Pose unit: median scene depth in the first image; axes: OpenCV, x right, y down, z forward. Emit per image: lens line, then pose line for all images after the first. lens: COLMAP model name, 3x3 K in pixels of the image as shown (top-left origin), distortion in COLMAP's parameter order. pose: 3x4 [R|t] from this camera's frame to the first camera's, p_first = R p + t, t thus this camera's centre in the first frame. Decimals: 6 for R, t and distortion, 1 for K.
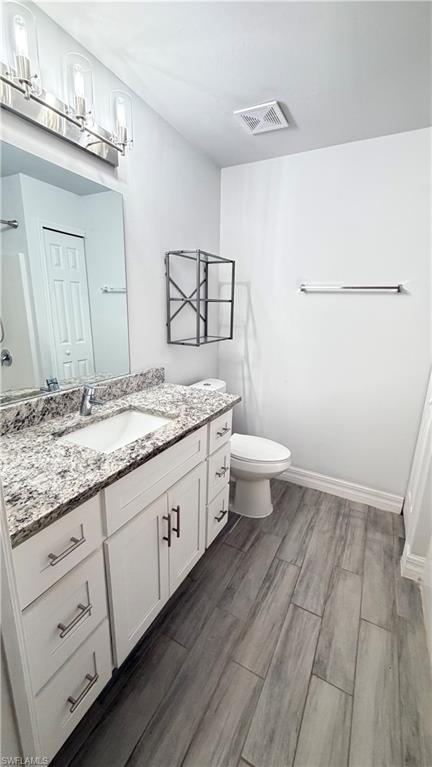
lens RADIAL K [[305.9, 0, 216.0], [0, 305.9, 383.5], [0, 0, 1]] dist [0.000226, 0.000260]
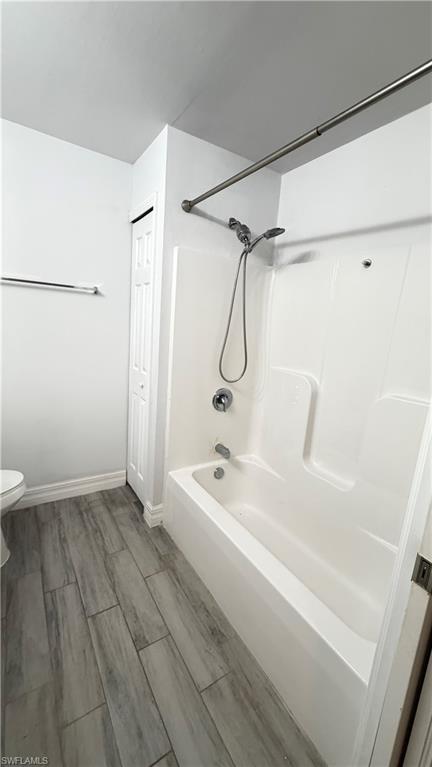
lens RADIAL K [[305.9, 0, 216.0], [0, 305.9, 383.5], [0, 0, 1]] dist [0.000226, 0.000260]
pose [[0.476543, -0.166477, 0.863245, -0.212953], [0.154079, 0.982525, 0.104423, -0.028239], [-0.865544, 0.083245, 0.493866, 0.102070]]
